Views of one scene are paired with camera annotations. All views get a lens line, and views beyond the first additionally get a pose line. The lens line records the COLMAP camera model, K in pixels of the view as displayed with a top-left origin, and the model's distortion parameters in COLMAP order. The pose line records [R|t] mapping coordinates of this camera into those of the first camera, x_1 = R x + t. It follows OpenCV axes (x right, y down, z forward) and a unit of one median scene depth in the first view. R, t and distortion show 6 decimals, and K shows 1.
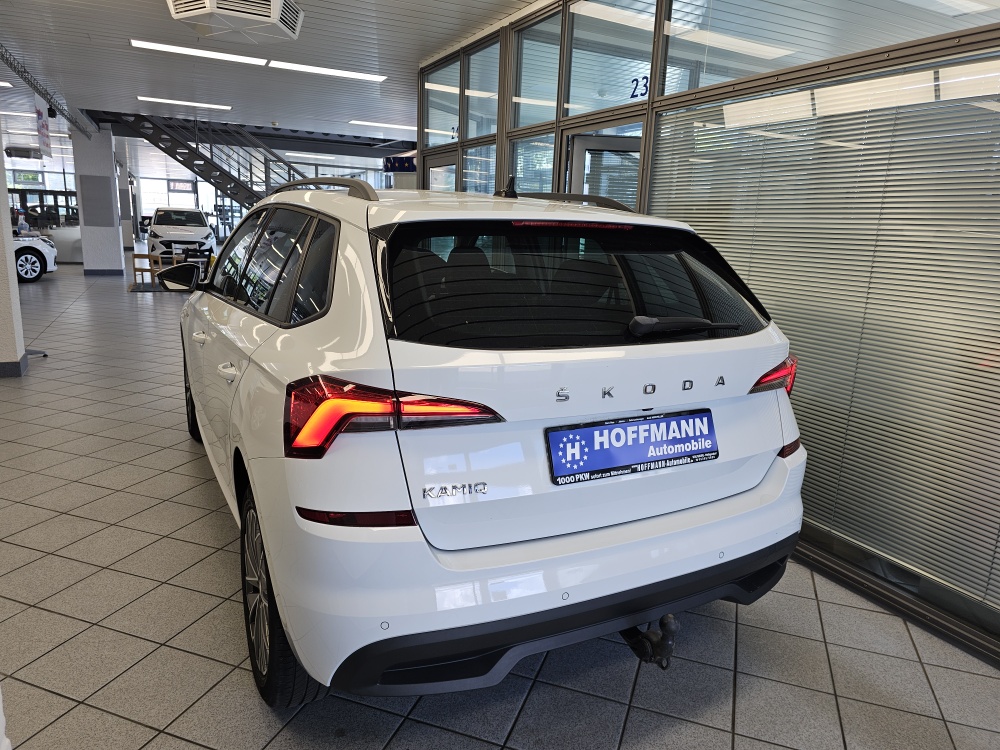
lens RADIAL K [[669.8, 0, 503.0], [0, 669.8, 371.5], [0, 0, 1]] dist [0.079681, -0.105935]
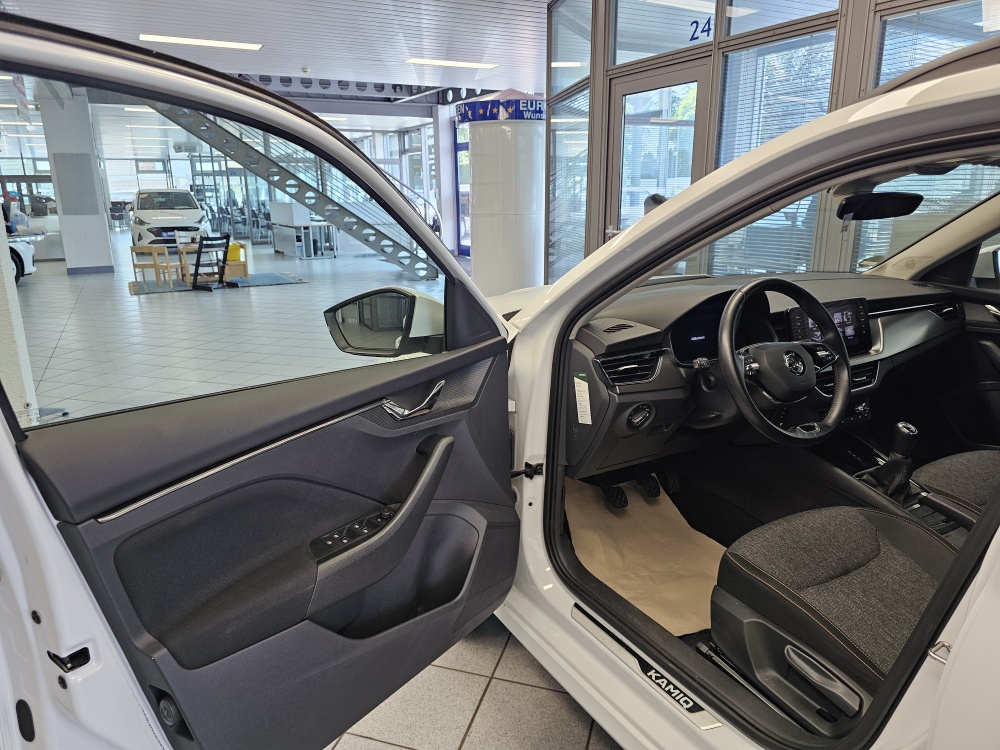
lens RADIAL K [[669.8, 0, 503.0], [0, 669.8, 371.5], [0, 0, 1]] dist [0.079681, -0.105935]
pose [[0.997513, -0.061965, 0.033597, -0.120735], [0.060339, 0.997051, 0.047428, -0.031385], [-0.036437, -0.045283, 0.998309, 0.145807]]
